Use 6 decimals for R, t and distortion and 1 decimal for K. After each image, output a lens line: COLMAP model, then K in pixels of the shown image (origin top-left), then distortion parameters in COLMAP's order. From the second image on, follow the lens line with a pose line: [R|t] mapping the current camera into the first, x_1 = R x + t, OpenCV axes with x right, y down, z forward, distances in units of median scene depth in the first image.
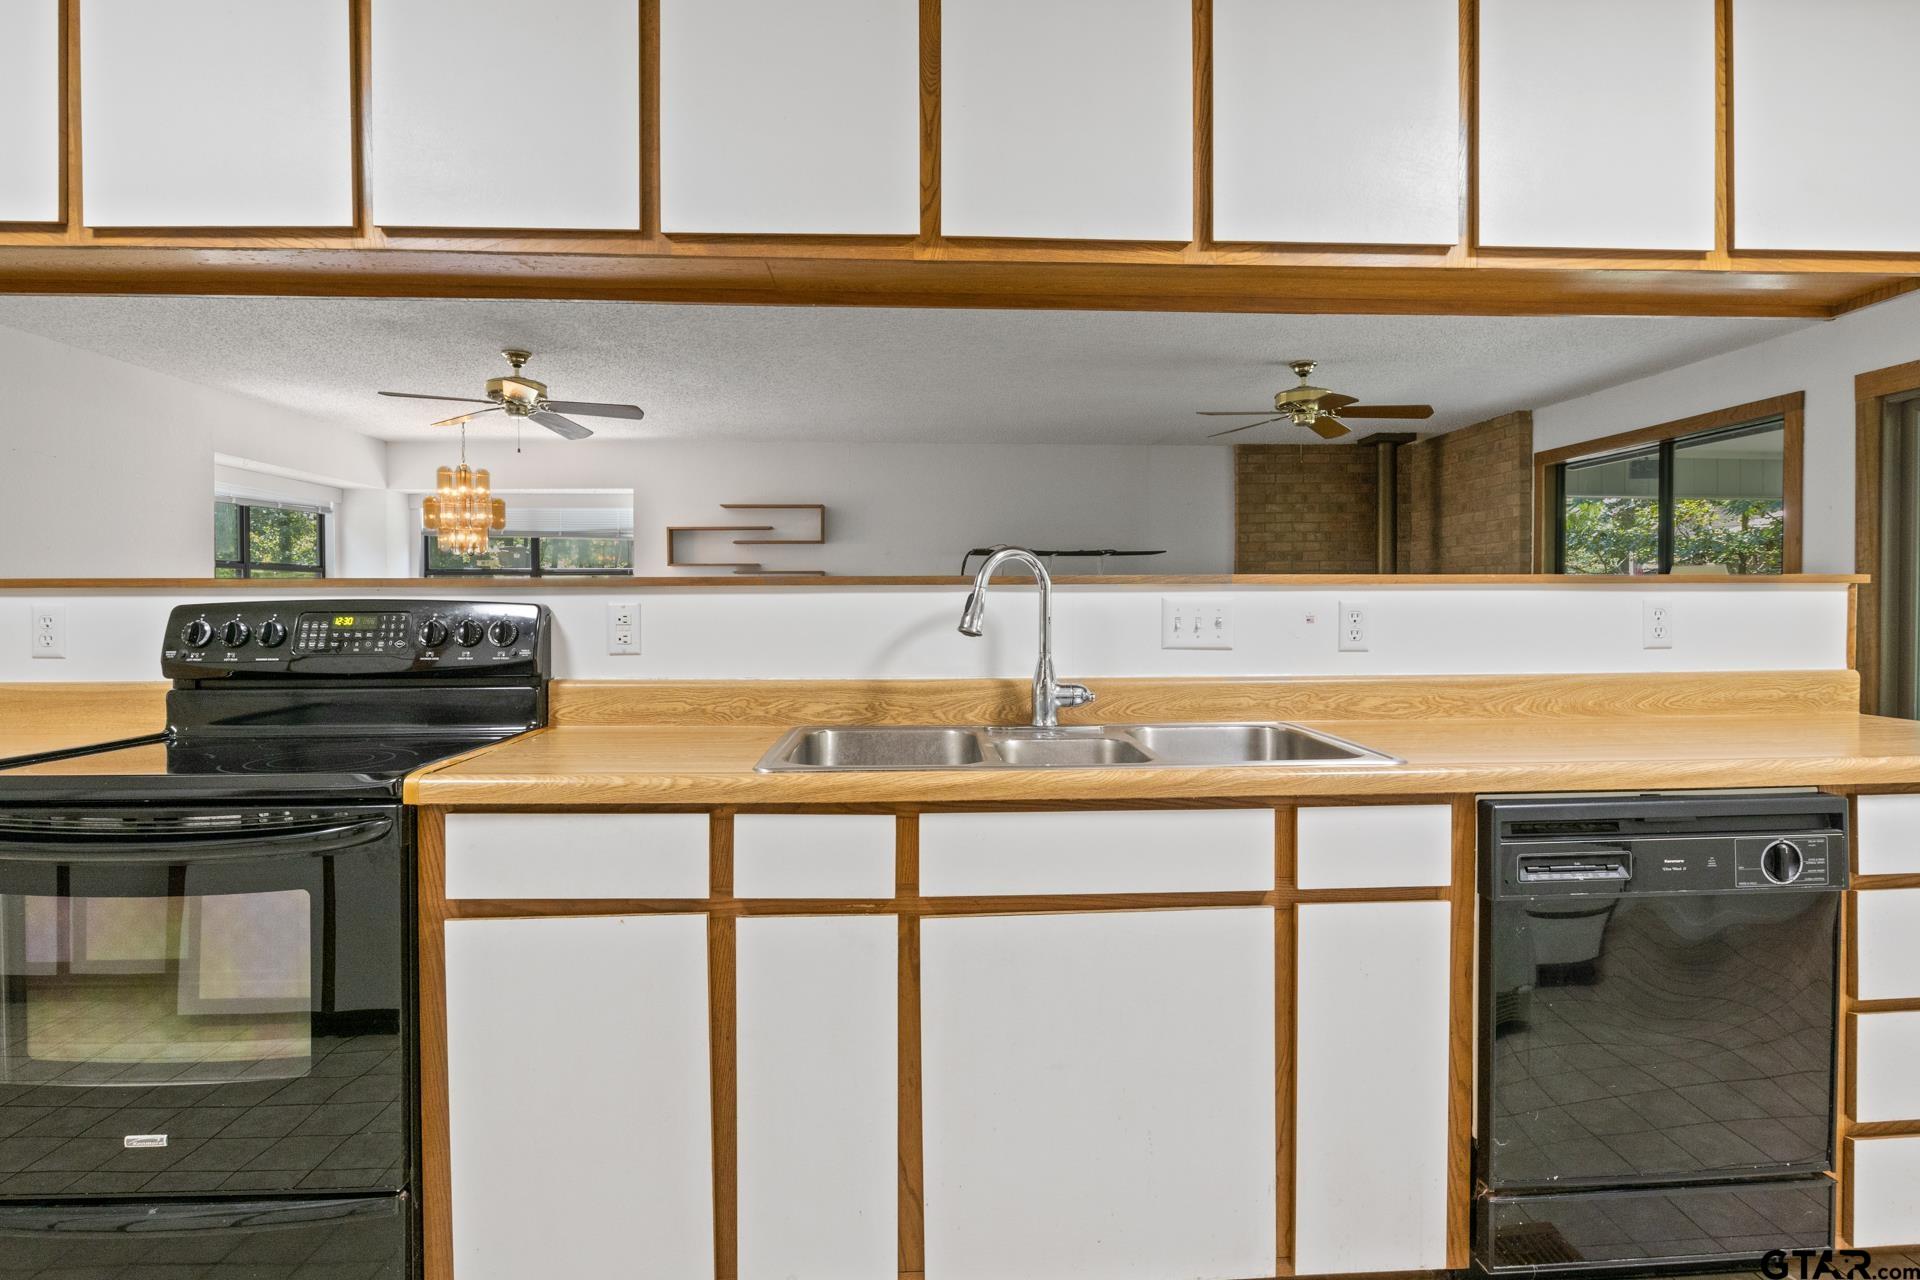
lens RADIAL K [[966.4, 0, 954.5], [0, 966.4, 630.8], [0, 0, 1]] dist [-0.003176, -0.000627]
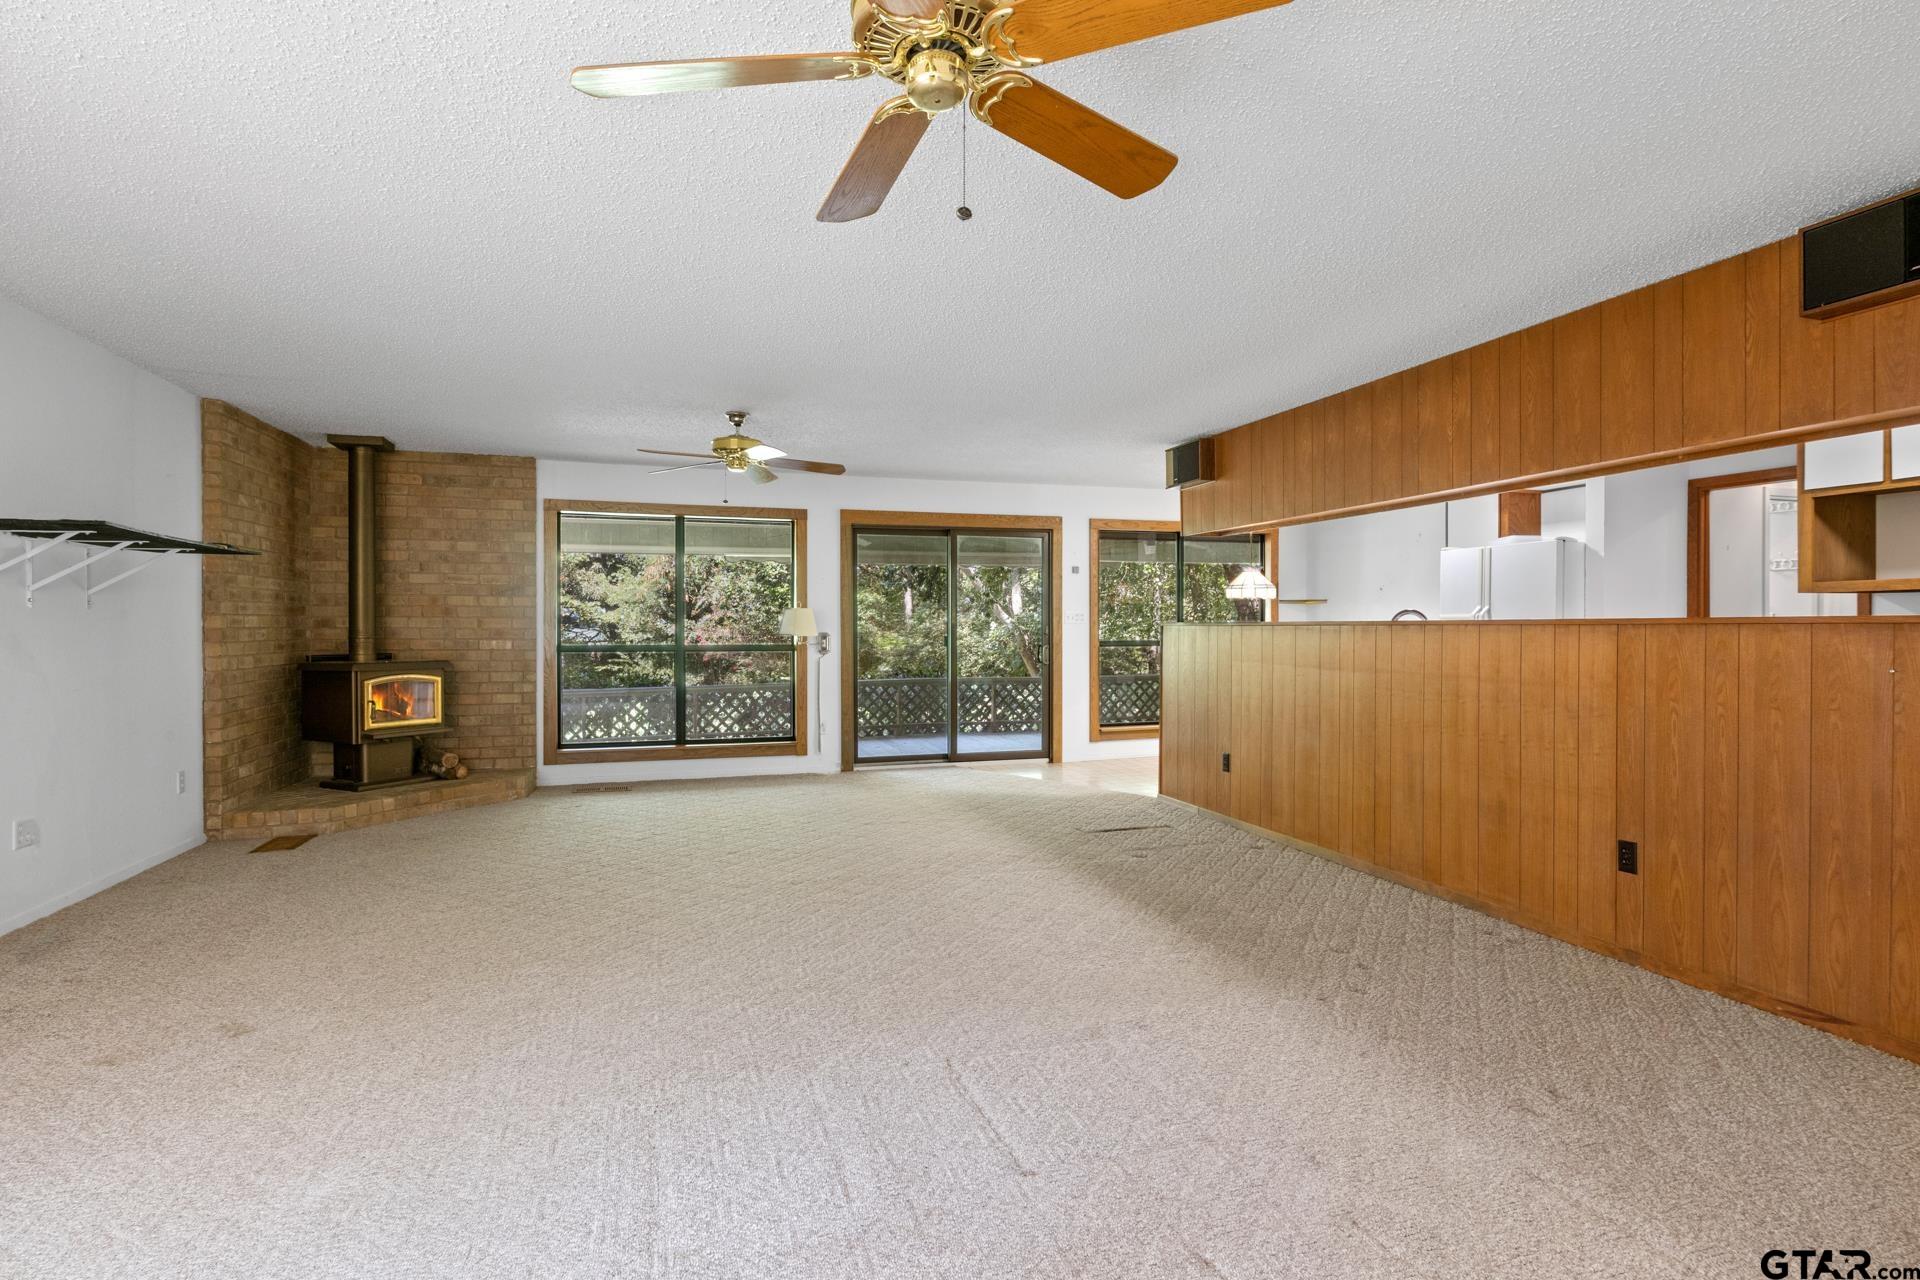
lens RADIAL K [[966.4, 0, 960.5], [0, 966.4, 634.2], [0, 0, 1]] dist [-0.003176, -0.000627]
pose [[-0.274603, -0.004805, 0.961546, -0.526114], [0.029963, 0.999459, 0.013552, -0.024248], [-0.961091, 0.032533, -0.274311, 0.738202]]
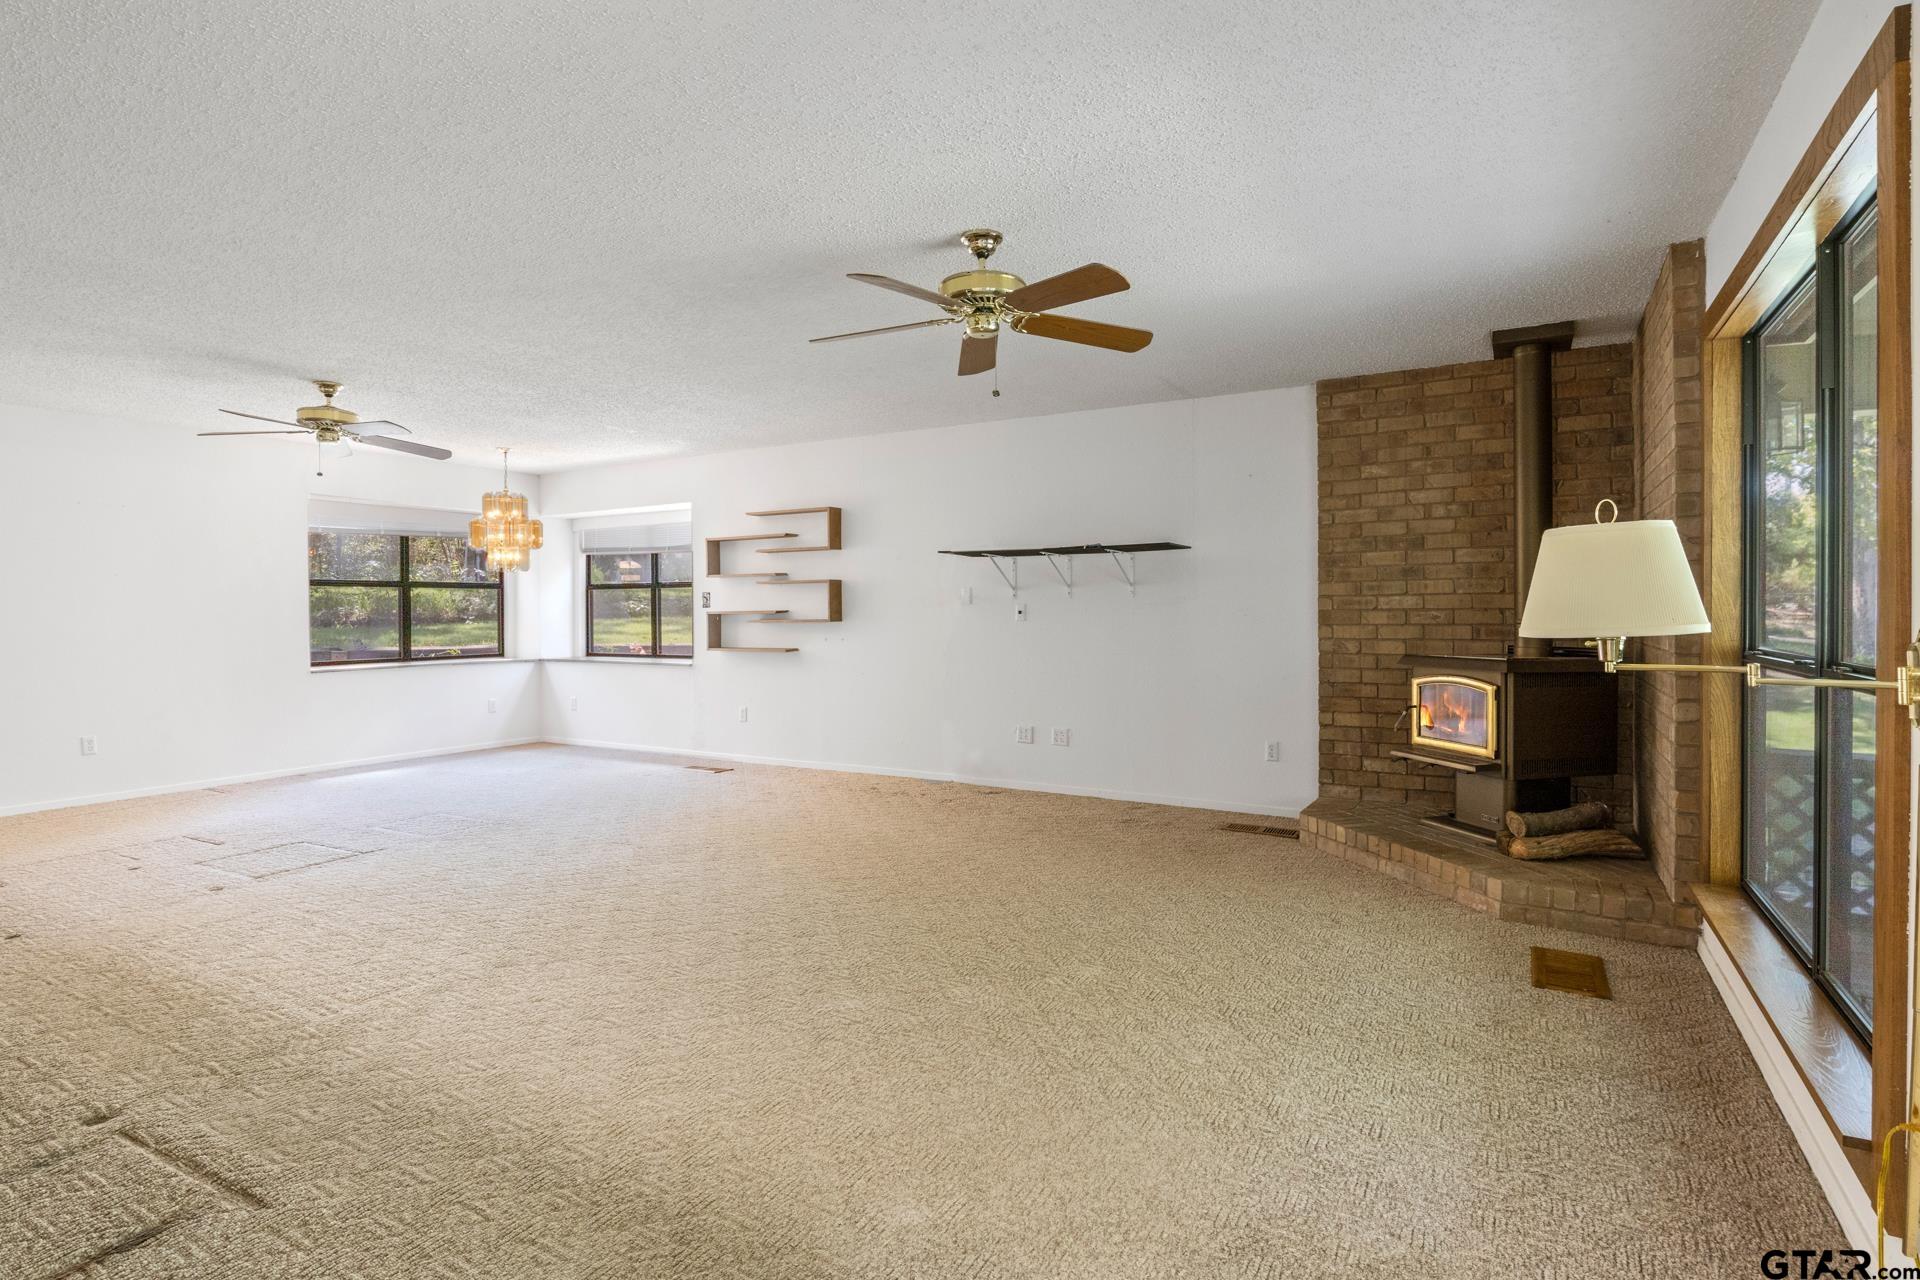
lens RADIAL K [[966.4, 0, 960.0], [0, 966.4, 619.8], [0, 0, 1]] dist [-0.003176, -0.000627]
pose [[0.838270, 0.003619, -0.545243, 0.481867], [-0.015933, 0.999714, -0.017860, -0.010693], [0.545022, 0.023659, 0.838088, 0.322165]]
